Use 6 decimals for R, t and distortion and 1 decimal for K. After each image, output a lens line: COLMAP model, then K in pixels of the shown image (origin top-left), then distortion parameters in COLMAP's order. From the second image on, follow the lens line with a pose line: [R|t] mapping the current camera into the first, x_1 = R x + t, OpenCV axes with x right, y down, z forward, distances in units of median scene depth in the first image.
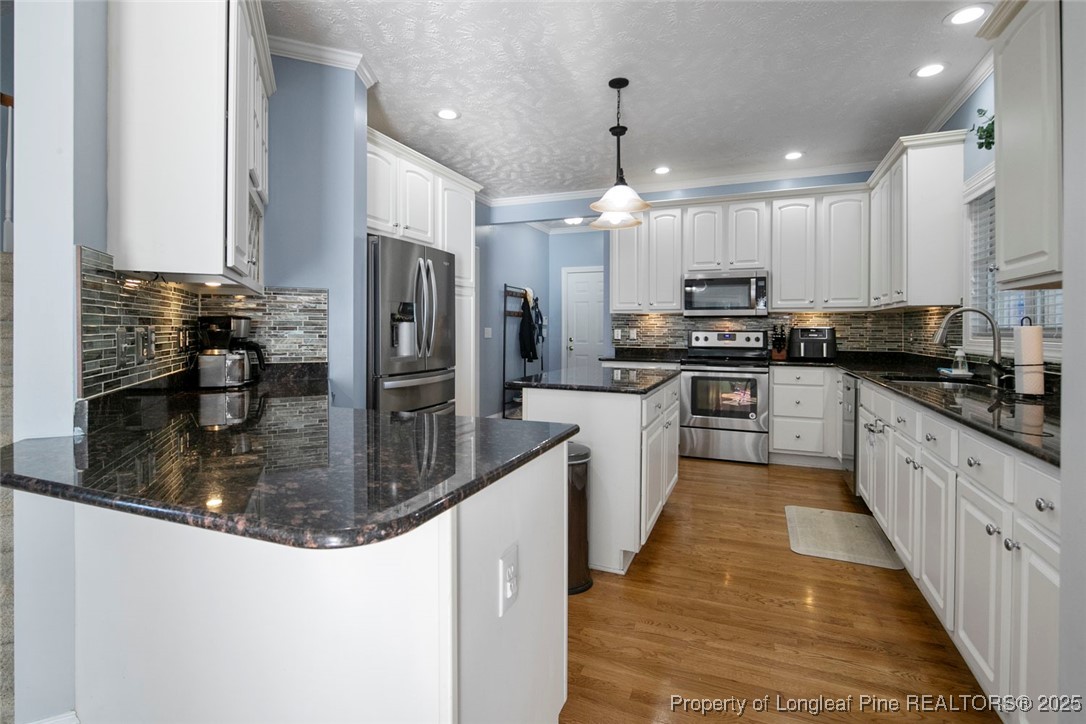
lens RADIAL K [[525.3, 0, 542.8], [0, 525.3, 331.8], [0, 0, 1]] dist [-0.001303, -0.000045]
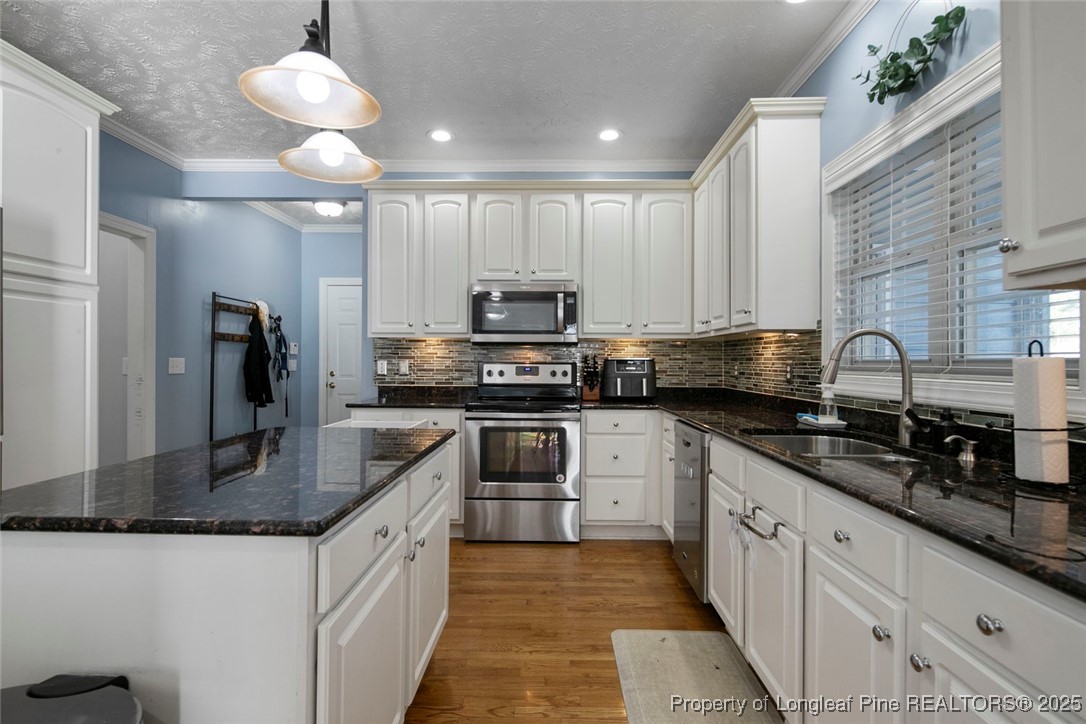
lens RADIAL K [[525.3, 0, 542.2], [0, 525.3, 360.3], [0, 0, 1]] dist [-0.001303, -0.000045]
pose [[0.934906, 0.000843, 0.354894, 0.113023], [0.000621, 0.999992, -0.004013, -0.002522], [-0.354895, 0.003973, 0.934898, 0.317470]]
